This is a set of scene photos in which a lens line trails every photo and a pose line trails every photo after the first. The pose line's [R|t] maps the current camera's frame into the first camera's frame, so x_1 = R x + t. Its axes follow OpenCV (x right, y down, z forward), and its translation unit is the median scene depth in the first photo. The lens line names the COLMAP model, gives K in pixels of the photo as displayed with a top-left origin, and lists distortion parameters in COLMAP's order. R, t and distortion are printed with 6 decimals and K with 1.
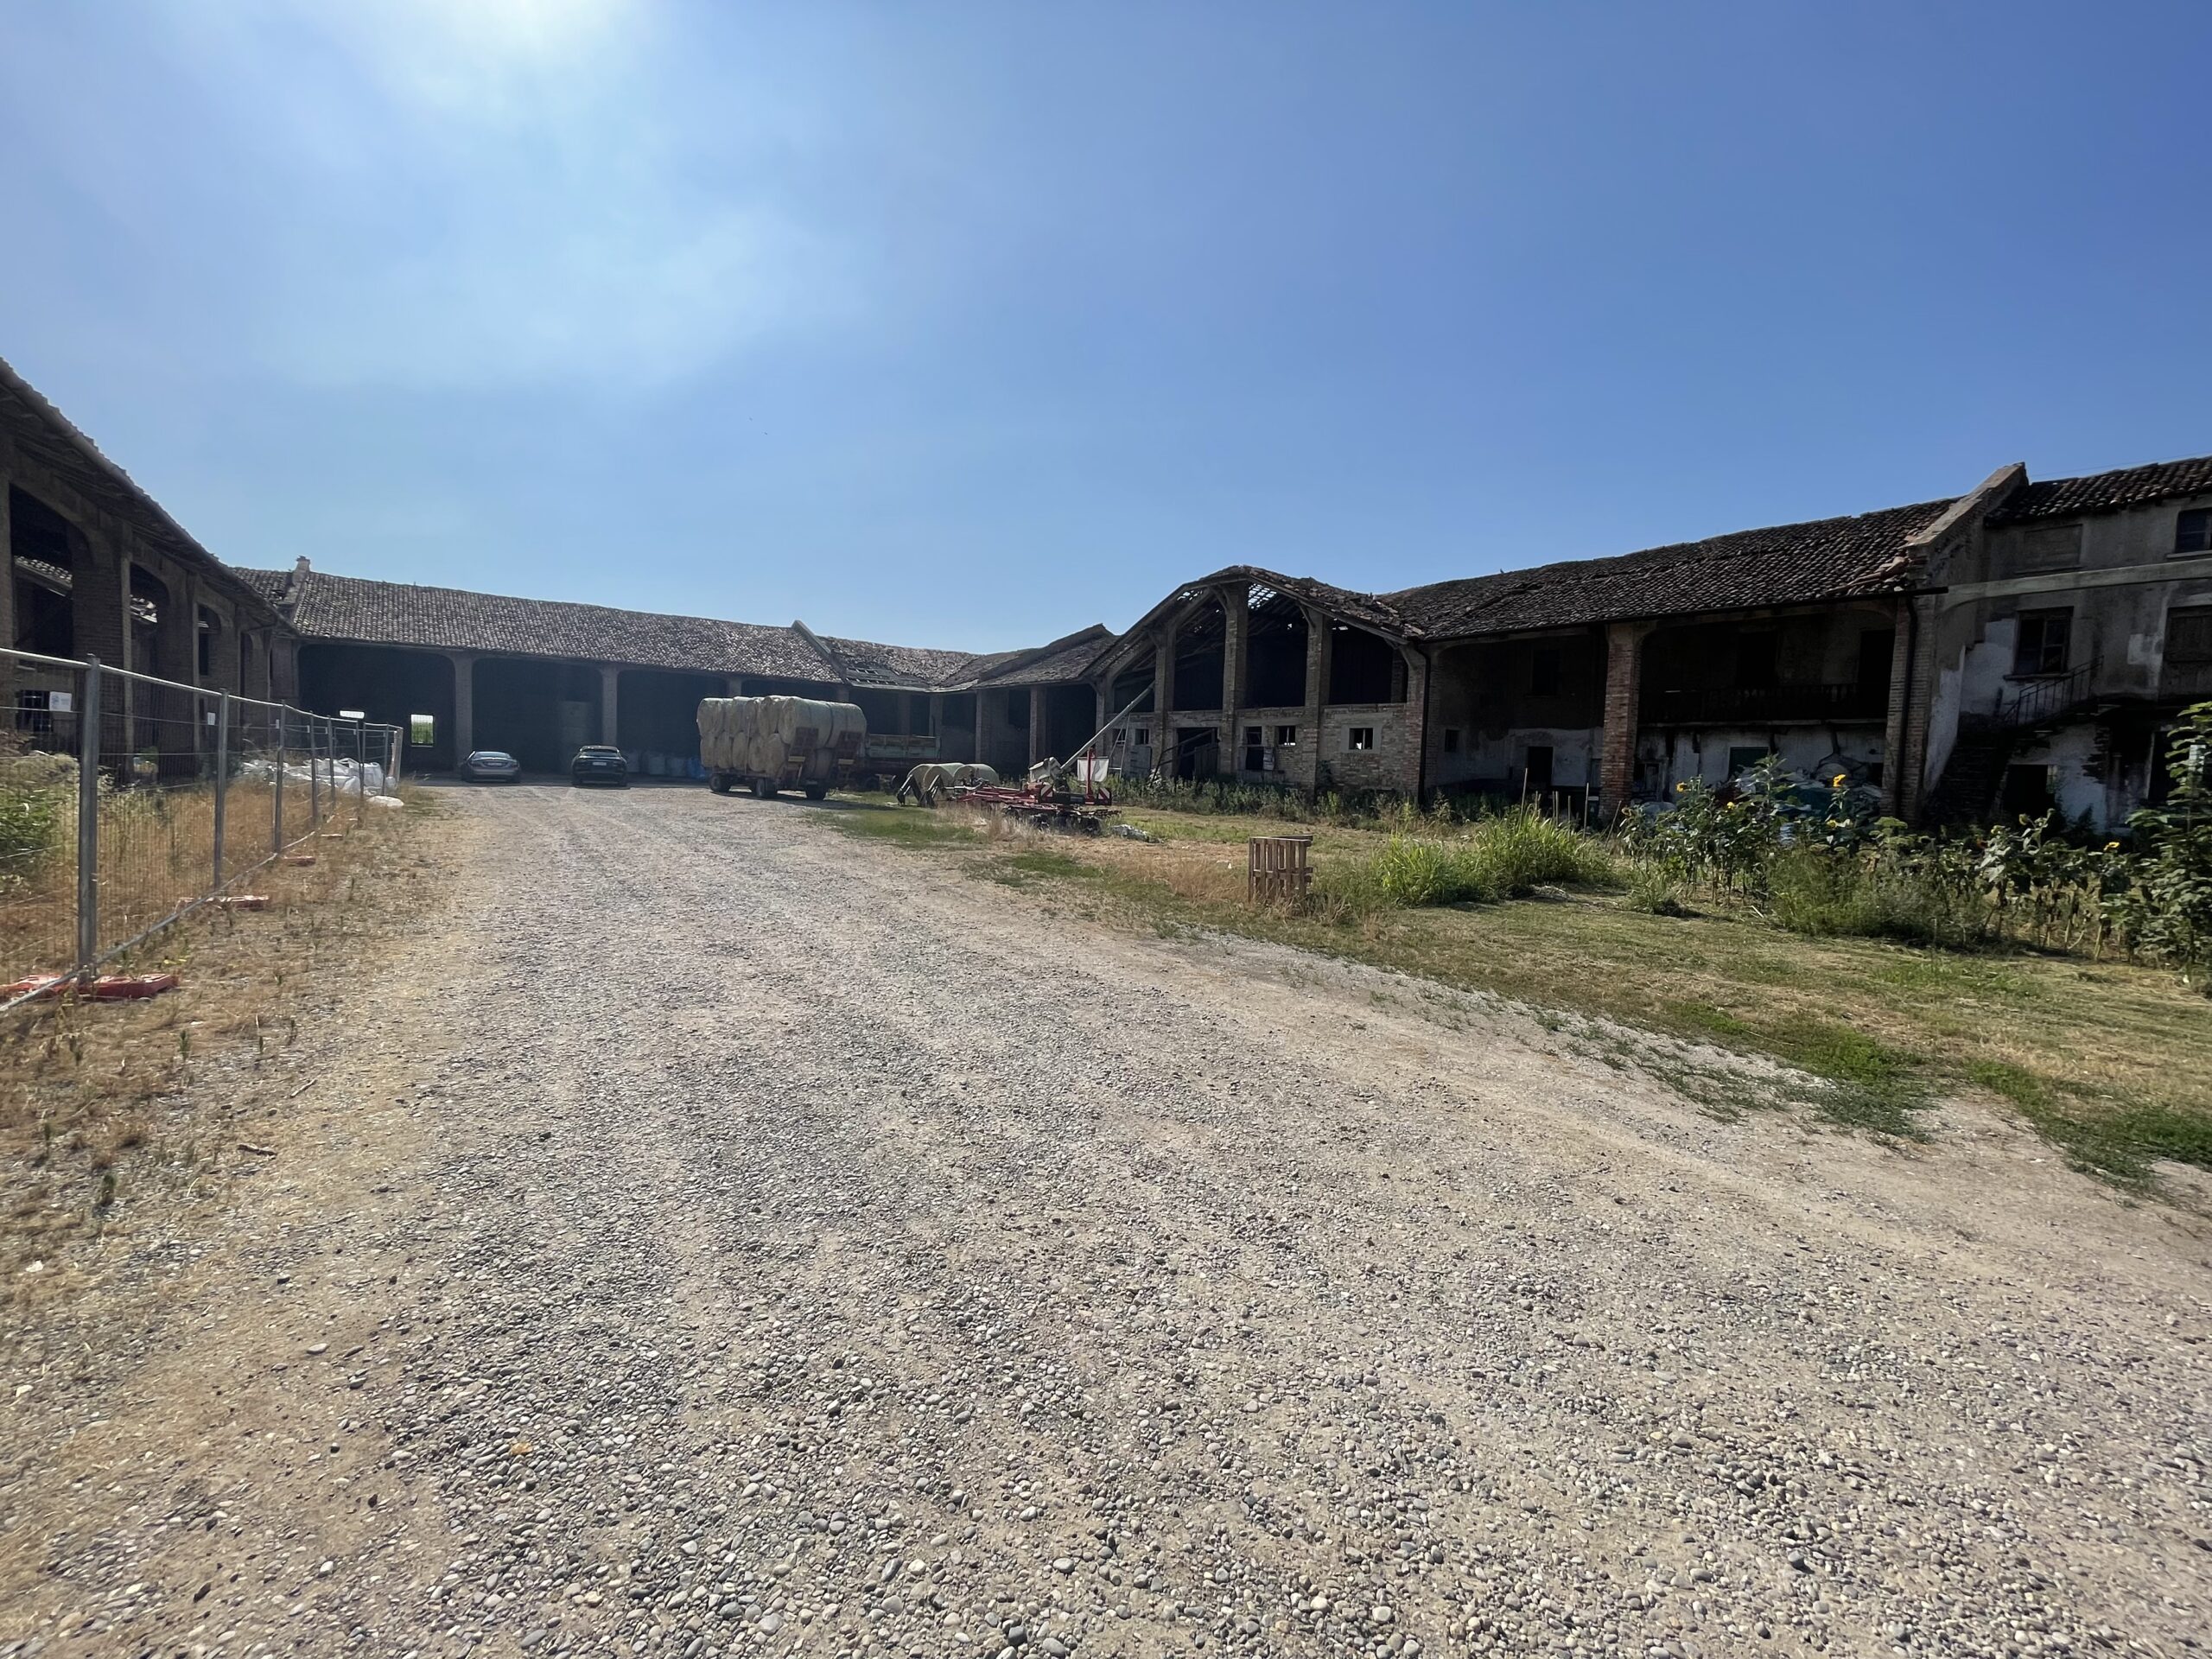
lens RADIAL K [[898.0, 0, 1108.8], [0, 898.0, 834.0], [0, 0, 1]] dist [0.028447, -0.001718]
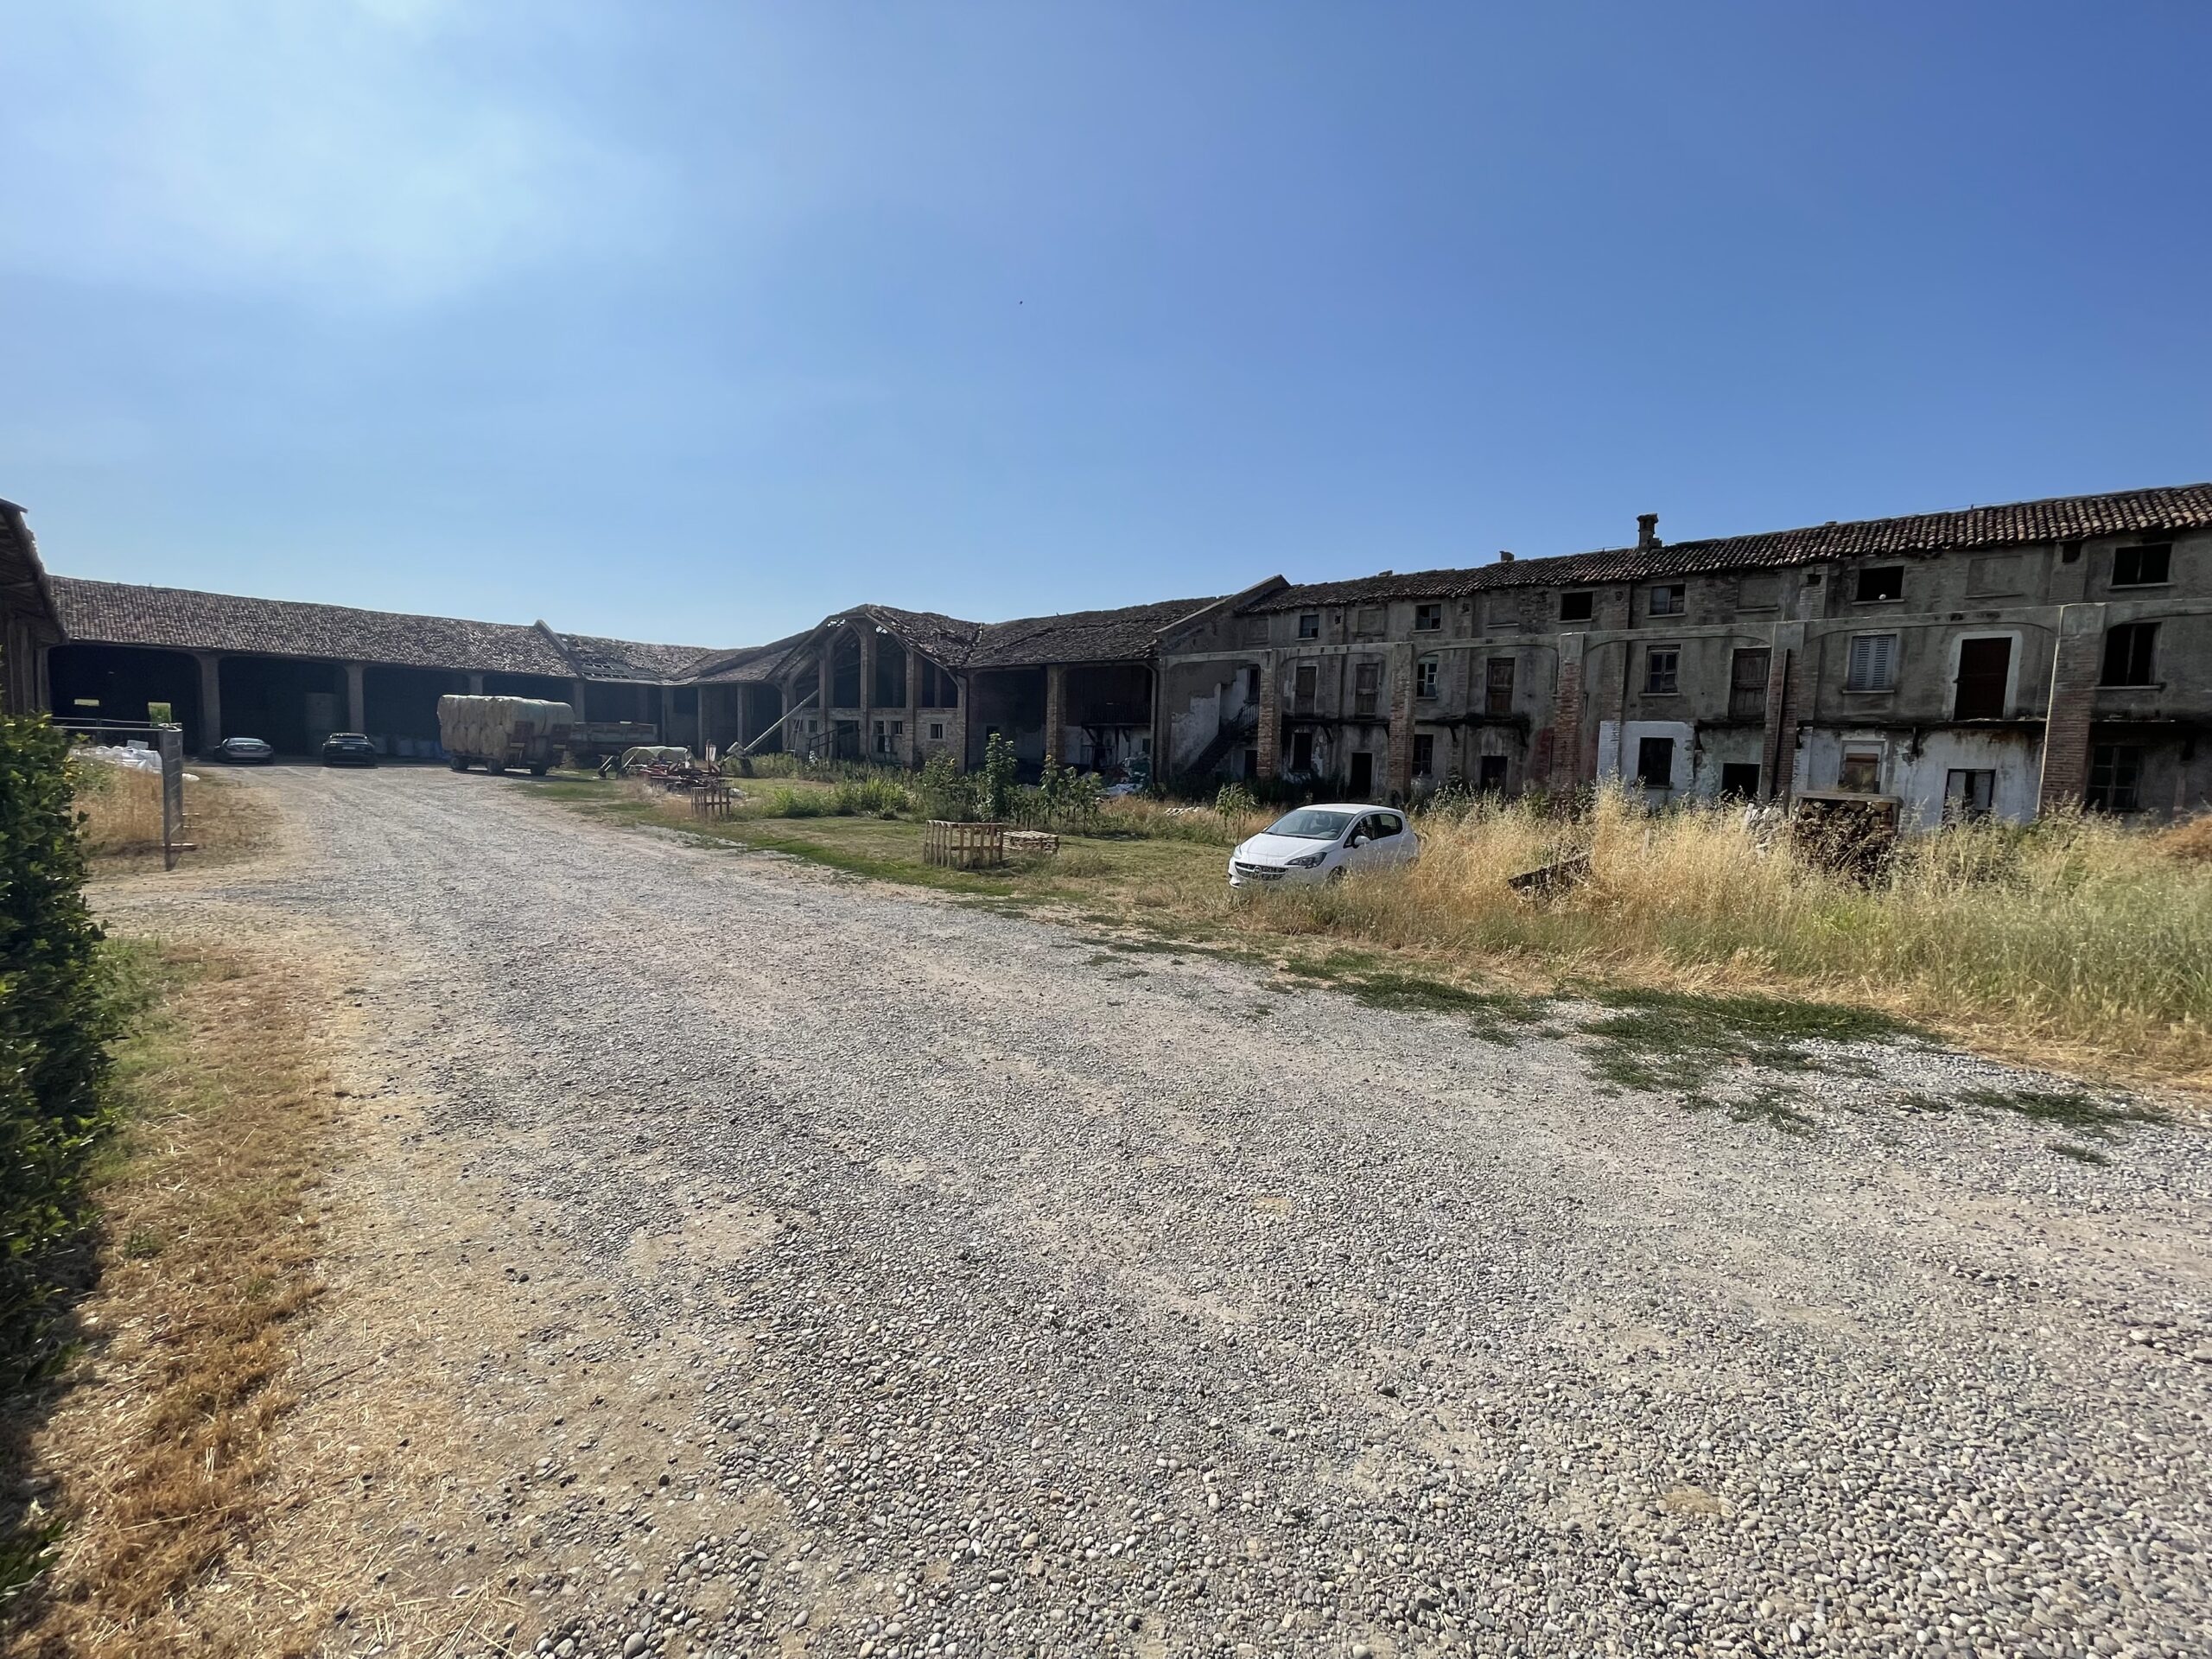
lens RADIAL K [[898.0, 0, 1095.7], [0, 898.0, 835.0], [0, 0, 1]] dist [0.028447, -0.001718]
pose [[0.984693, -0.021475, 0.172968, 0.219560], [0.016581, 0.999422, 0.029690, 0.020527], [-0.173506, -0.026368, 0.984480, -0.401655]]
